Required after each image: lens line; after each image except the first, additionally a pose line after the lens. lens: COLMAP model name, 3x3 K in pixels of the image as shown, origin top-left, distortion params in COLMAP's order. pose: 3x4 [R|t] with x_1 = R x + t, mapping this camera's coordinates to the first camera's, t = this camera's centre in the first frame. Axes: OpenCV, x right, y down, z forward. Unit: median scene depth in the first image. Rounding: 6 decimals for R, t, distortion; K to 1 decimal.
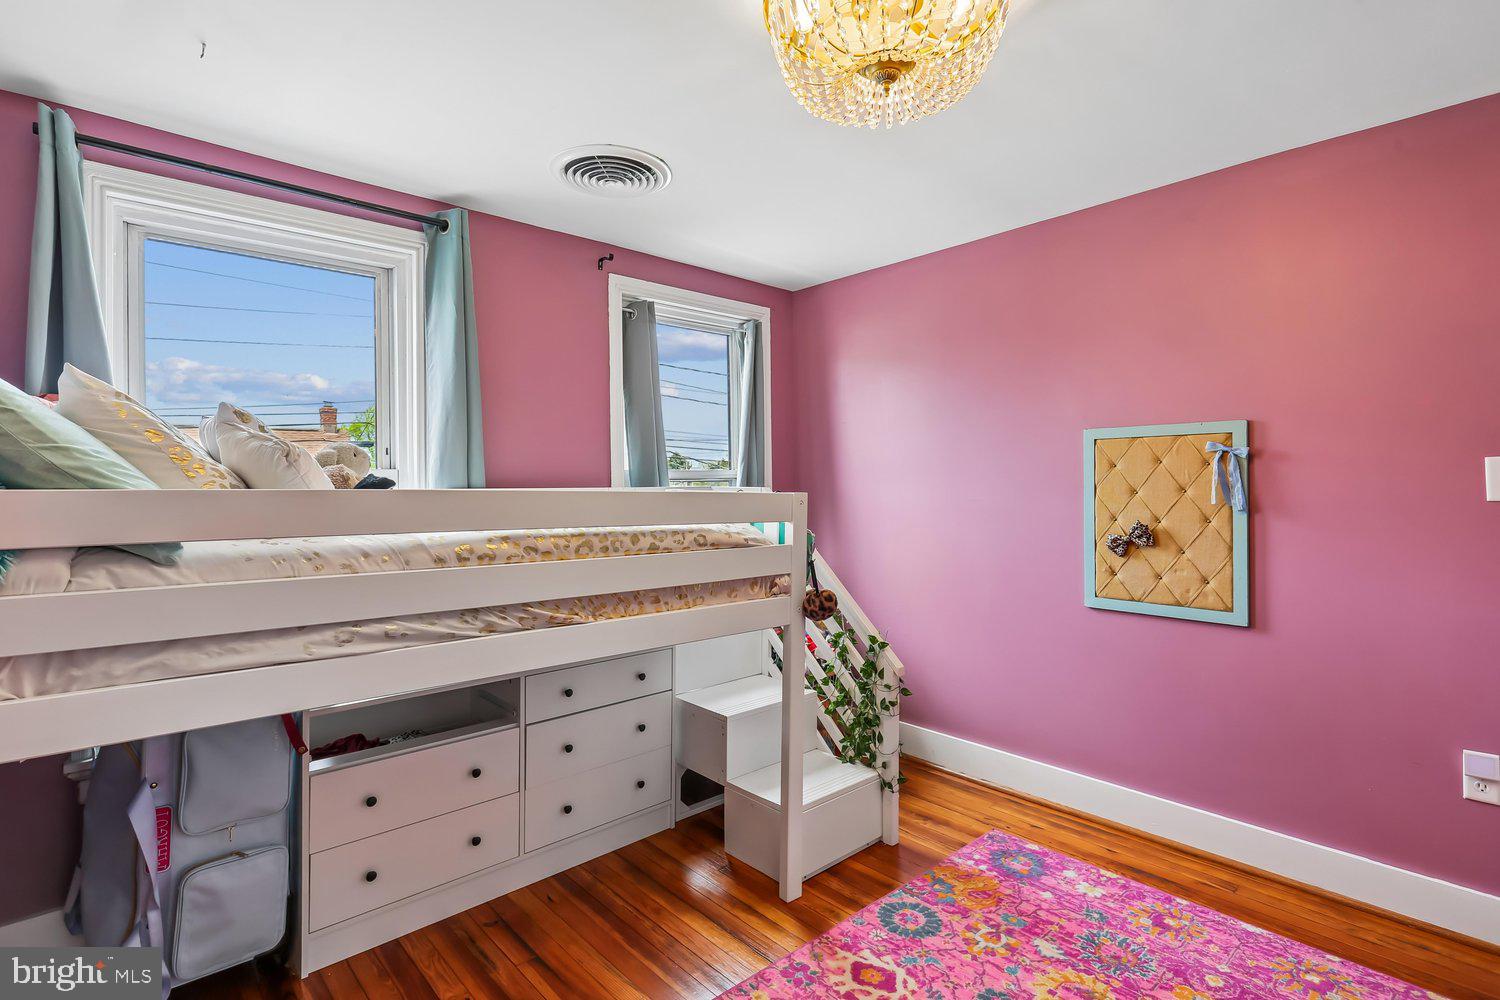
lens RADIAL K [[725.7, 0, 741.3], [0, 725.7, 487.5], [0, 0, 1]] dist [0.014109, -0.005589]
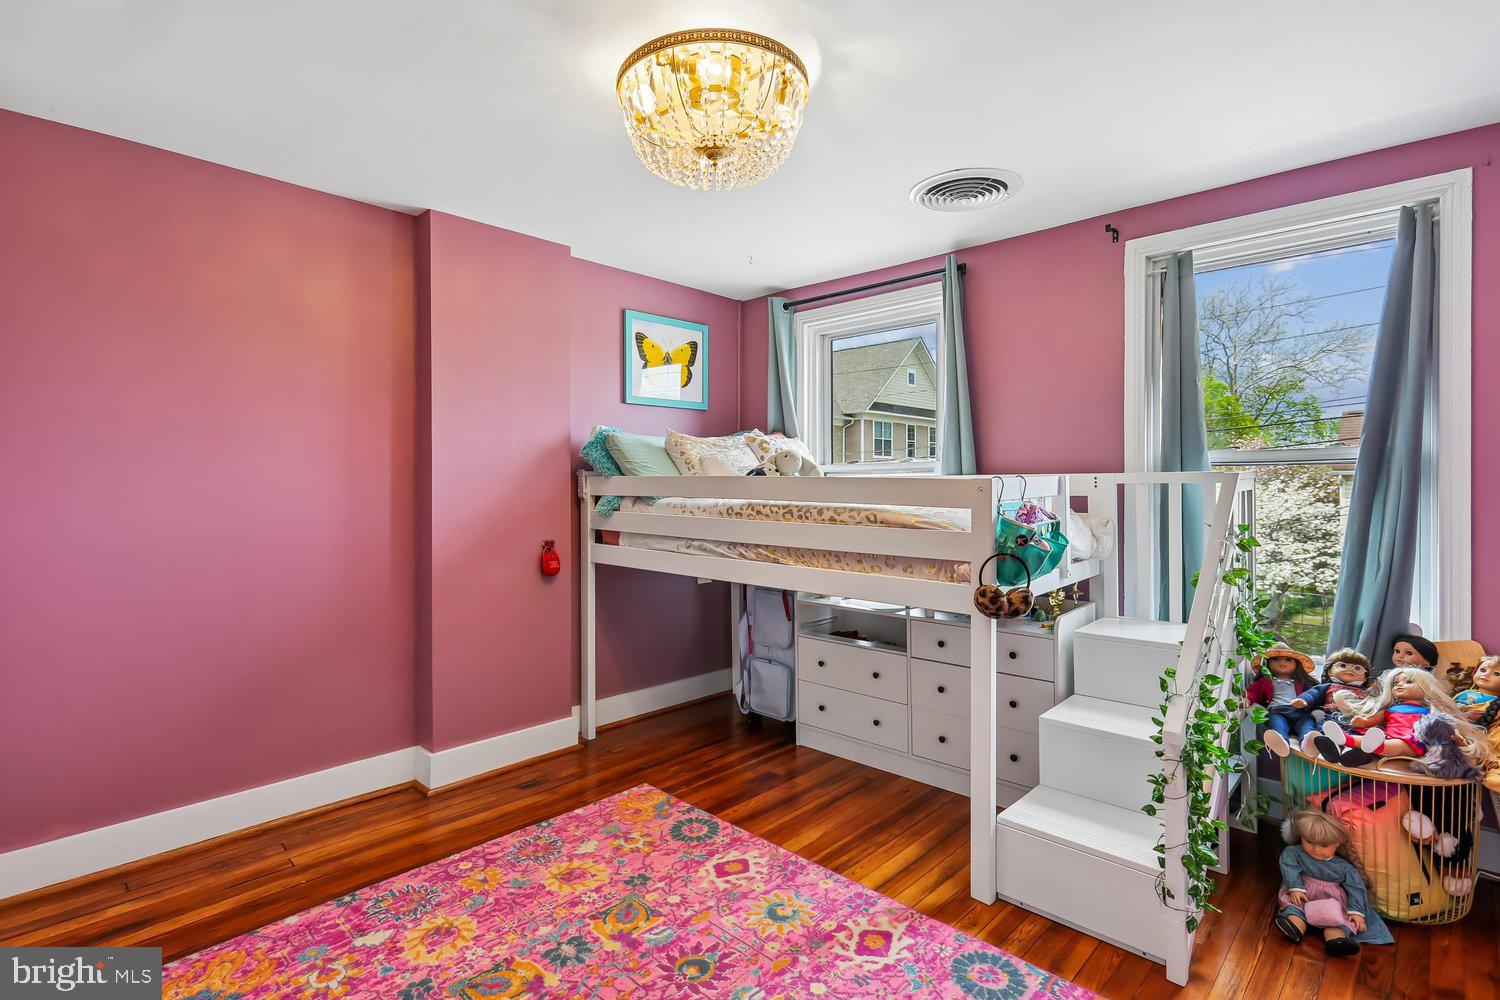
lens RADIAL K [[725.7, 0, 748.7], [0, 725.7, 496.6], [0, 0, 1]] dist [0.014109, -0.005589]
pose [[0.083138, 0.023678, -0.996257, 0.966156], [0.003897, 0.999702, 0.024085, 0.007032], [0.996530, -0.005884, 0.083021, 0.602153]]
